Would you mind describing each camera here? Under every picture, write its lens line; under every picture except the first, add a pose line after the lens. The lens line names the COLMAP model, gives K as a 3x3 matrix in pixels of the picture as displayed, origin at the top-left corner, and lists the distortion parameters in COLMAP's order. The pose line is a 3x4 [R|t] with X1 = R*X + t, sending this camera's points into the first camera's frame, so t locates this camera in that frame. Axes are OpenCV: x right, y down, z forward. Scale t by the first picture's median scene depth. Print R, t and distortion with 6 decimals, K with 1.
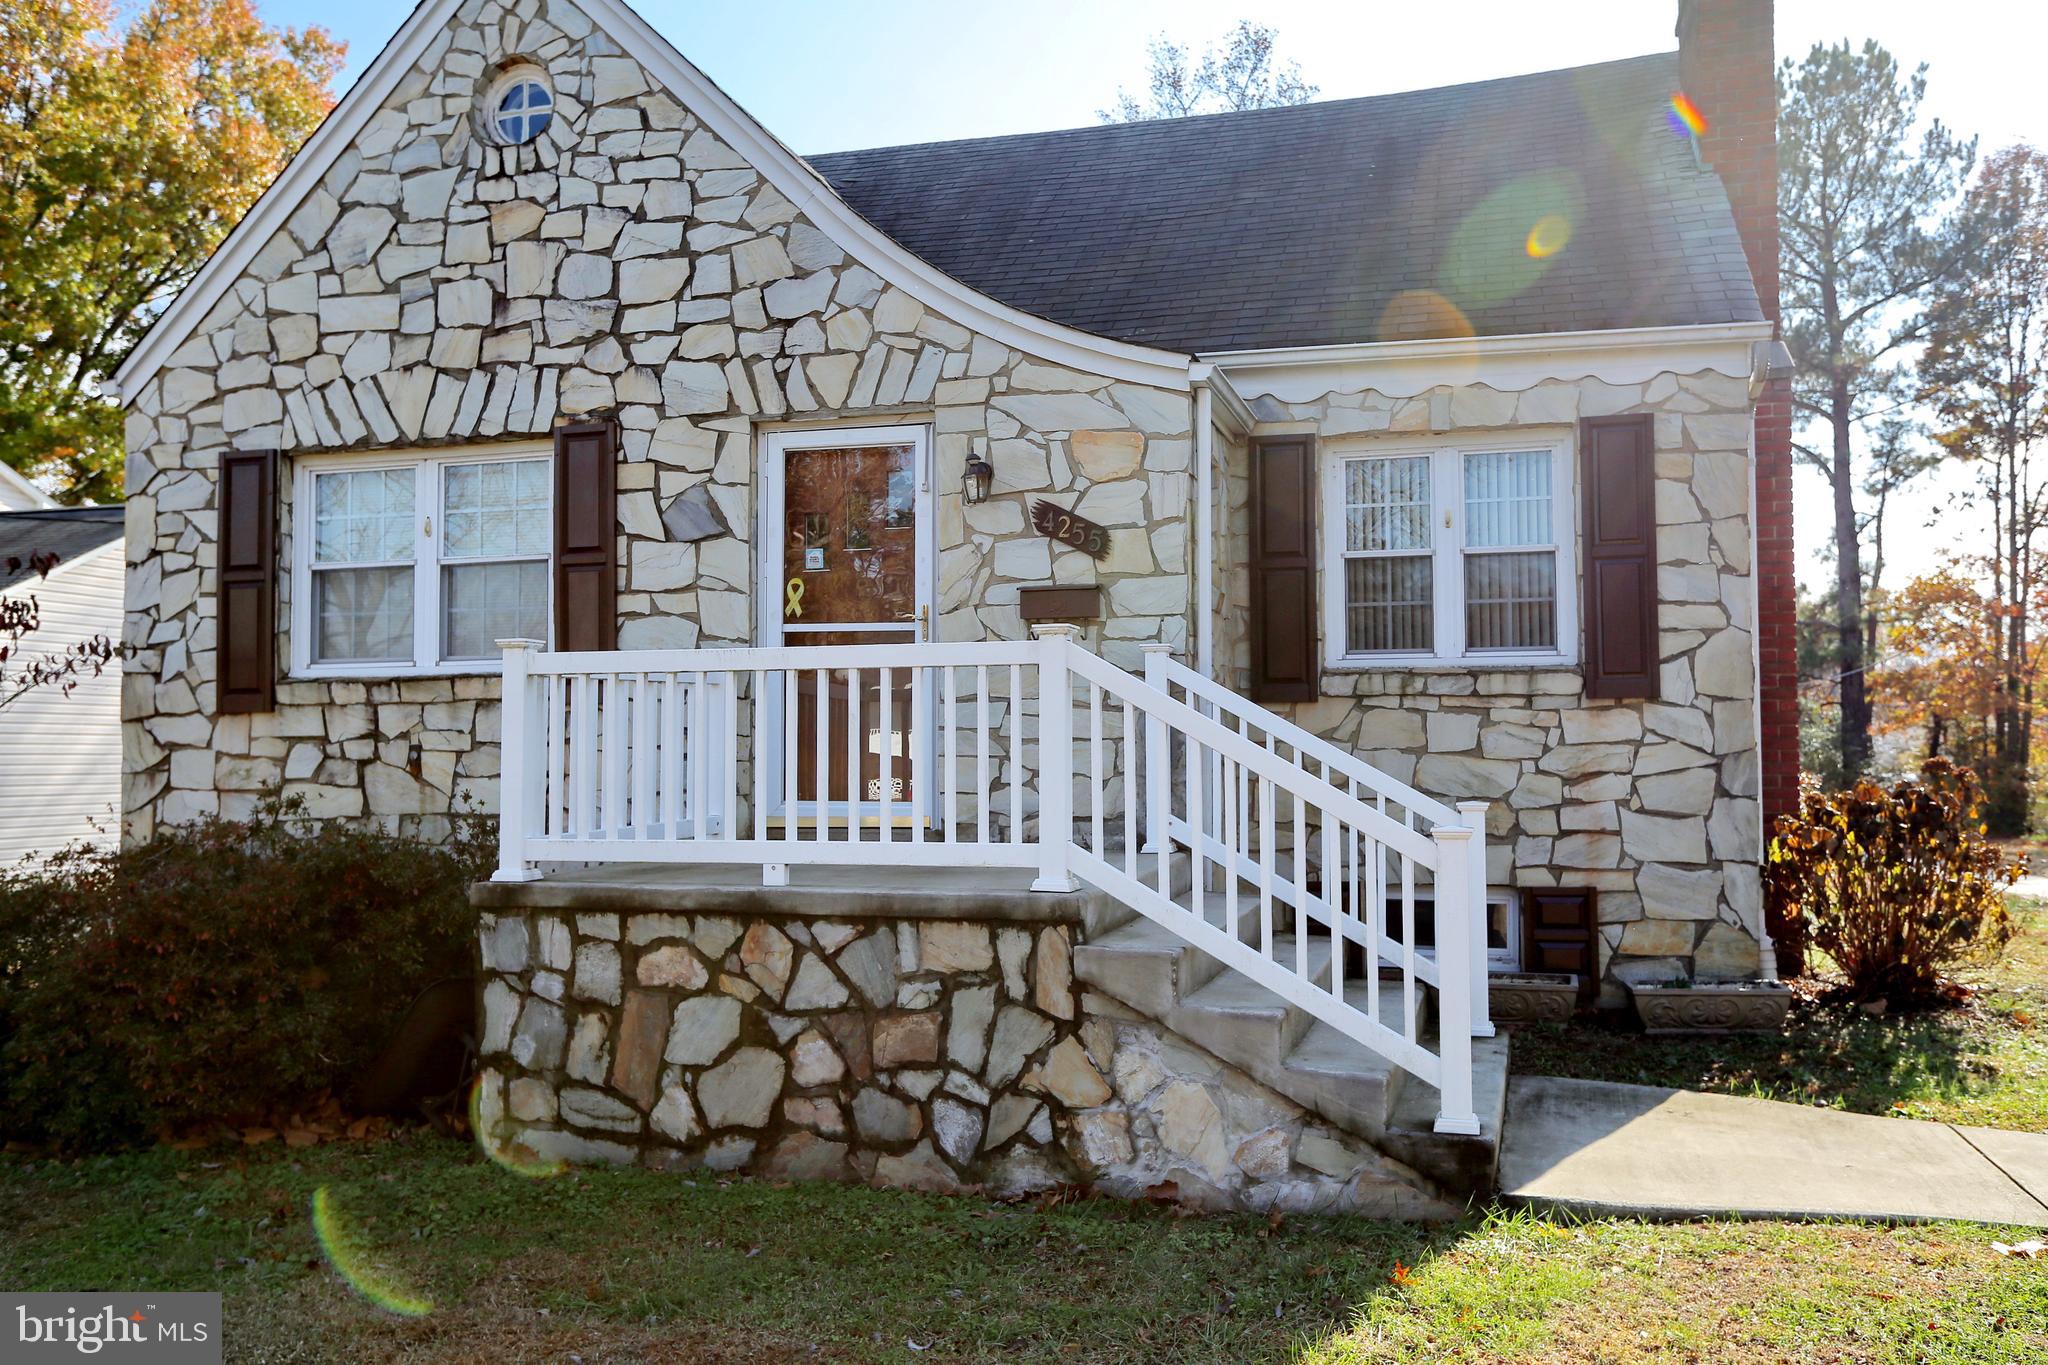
lens RADIAL K [[1613.2, 0, 1023.7], [0, 1613.2, 686.3], [0, 0, 1]] dist [-0.003002, 0.030927]
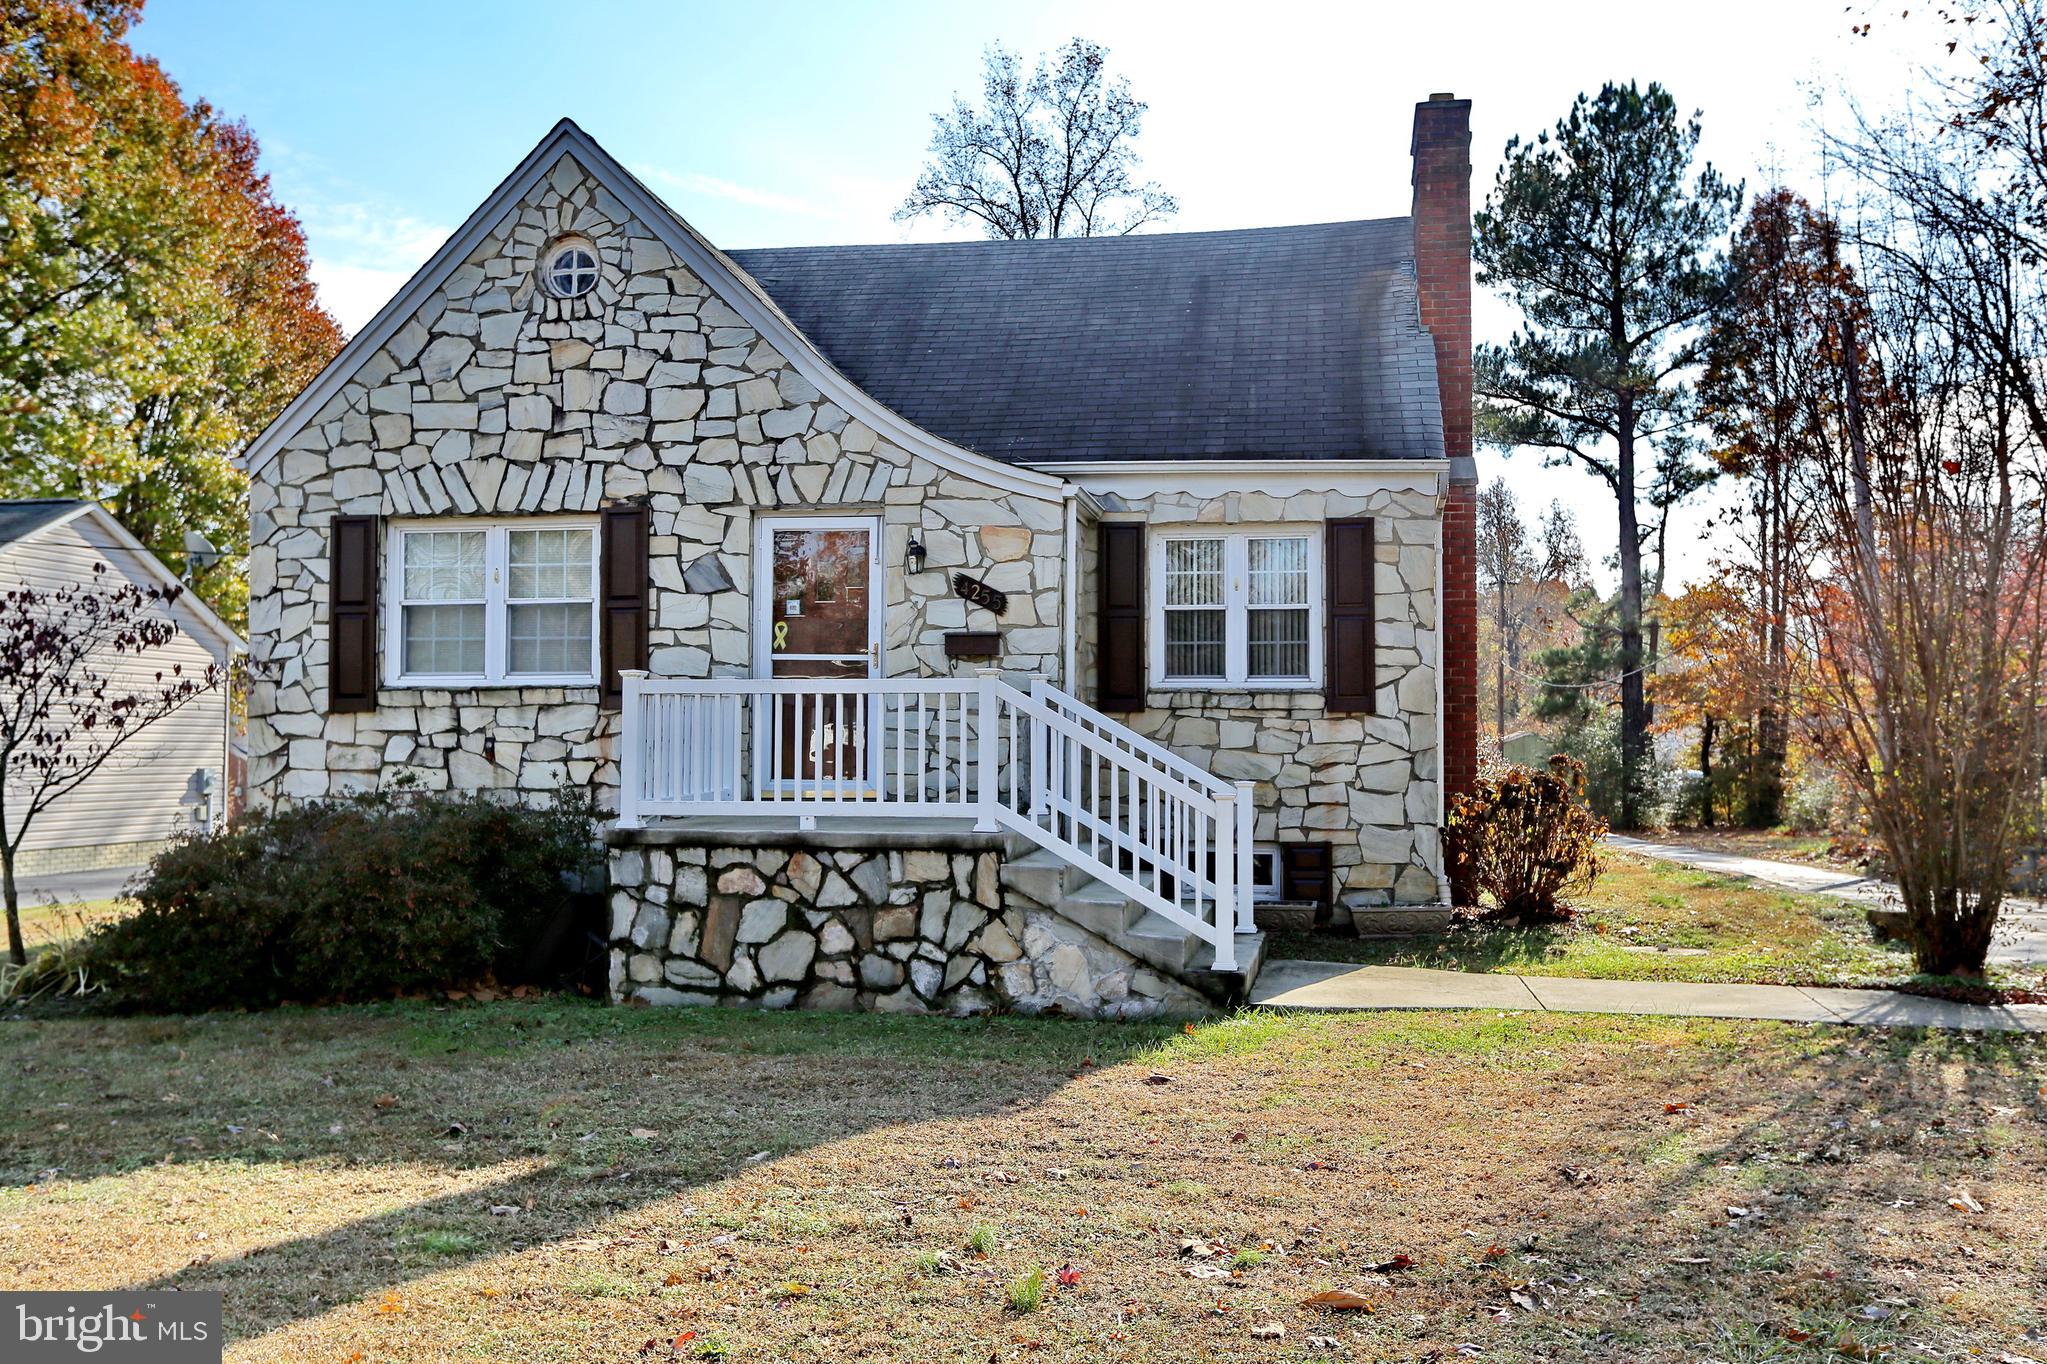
lens RADIAL K [[1773.2, 0, 1020.9], [0, 1773.2, 684.1], [0, 0, 1]] dist [-0.010878, -0.013155]
pose [[0.993259, 0.011435, 0.115354, -0.107833], [-0.012286, 0.999902, 0.006667, -0.024517], [-0.115267, -0.008039, 0.993302, -0.544491]]
